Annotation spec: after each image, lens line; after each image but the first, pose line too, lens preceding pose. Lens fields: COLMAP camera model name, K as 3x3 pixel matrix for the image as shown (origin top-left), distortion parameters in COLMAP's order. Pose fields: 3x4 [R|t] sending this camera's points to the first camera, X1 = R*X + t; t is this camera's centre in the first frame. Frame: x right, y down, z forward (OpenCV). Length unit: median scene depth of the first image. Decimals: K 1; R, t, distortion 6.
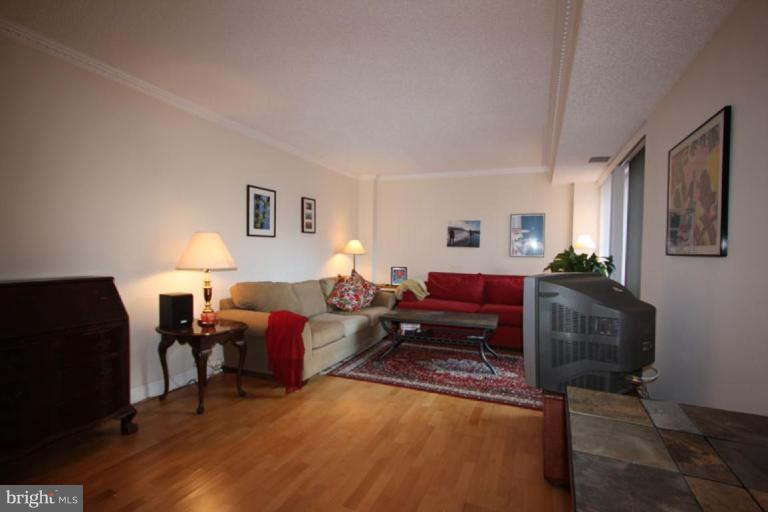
lens RADIAL K [[361.1, 0, 390.1], [0, 361.1, 257.3], [0, 0, 1]] dist [-0.012972, 0.001704]
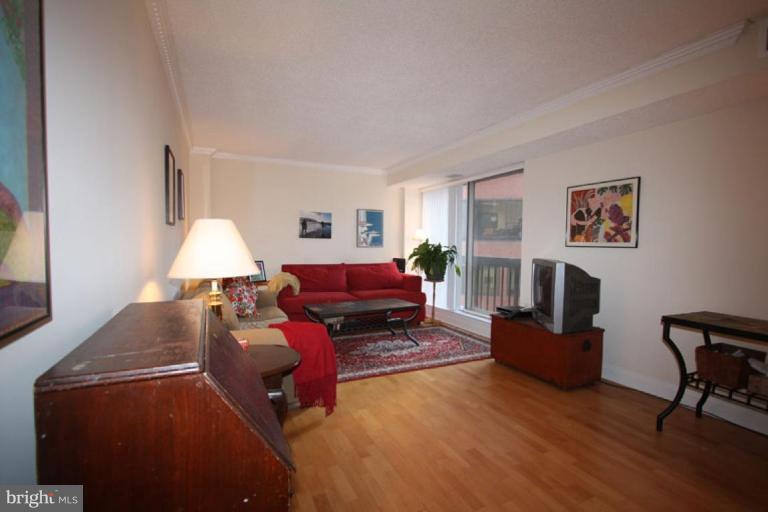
lens RADIAL K [[361.1, 0, 387.0], [0, 361.1, 256.5], [0, 0, 1]] dist [-0.012972, 0.001704]
pose [[0.666860, -0.034632, 0.744378, -0.471896], [0.011464, 0.999278, 0.036221, -0.013187], [-0.745095, -0.015621, 0.666775, 0.198391]]
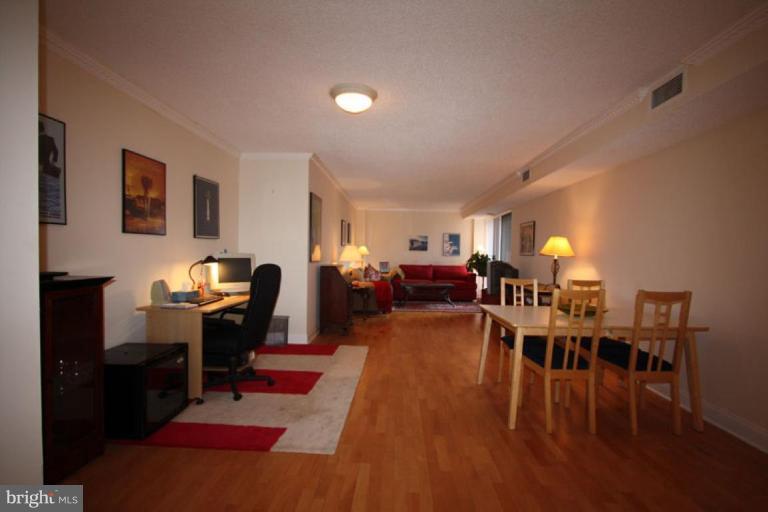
lens RADIAL K [[361.1, 0, 386.4], [0, 361.1, 258.9], [0, 0, 1]] dist [-0.012972, 0.001704]
pose [[0.934463, -0.004986, 0.356025, -0.664977], [0.002443, 0.999968, 0.007592, -0.000421], [-0.356051, -0.006225, 0.934446, -0.710645]]
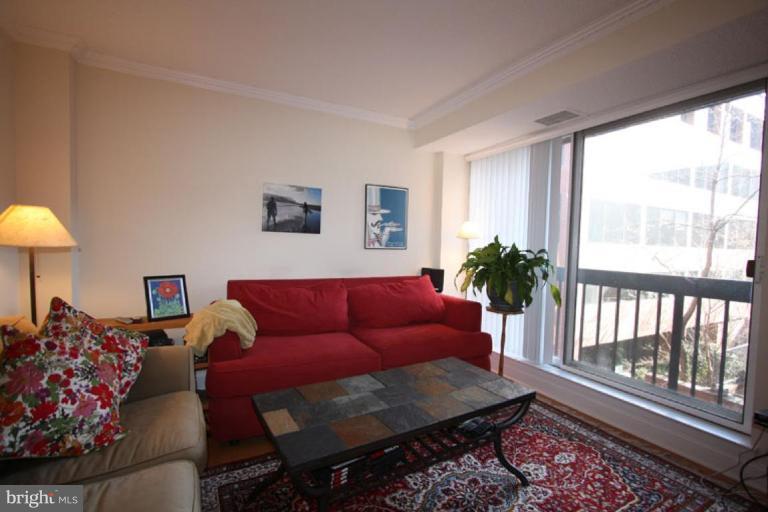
lens RADIAL K [[361.1, 0, 386.3], [0, 361.1, 257.0], [0, 0, 1]] dist [-0.012972, 0.001704]
pose [[0.637000, -0.028539, 0.770336, -0.157802], [-0.001945, 0.999252, 0.038627, -0.013779], [-0.770862, -0.026104, 0.636467, 0.593136]]
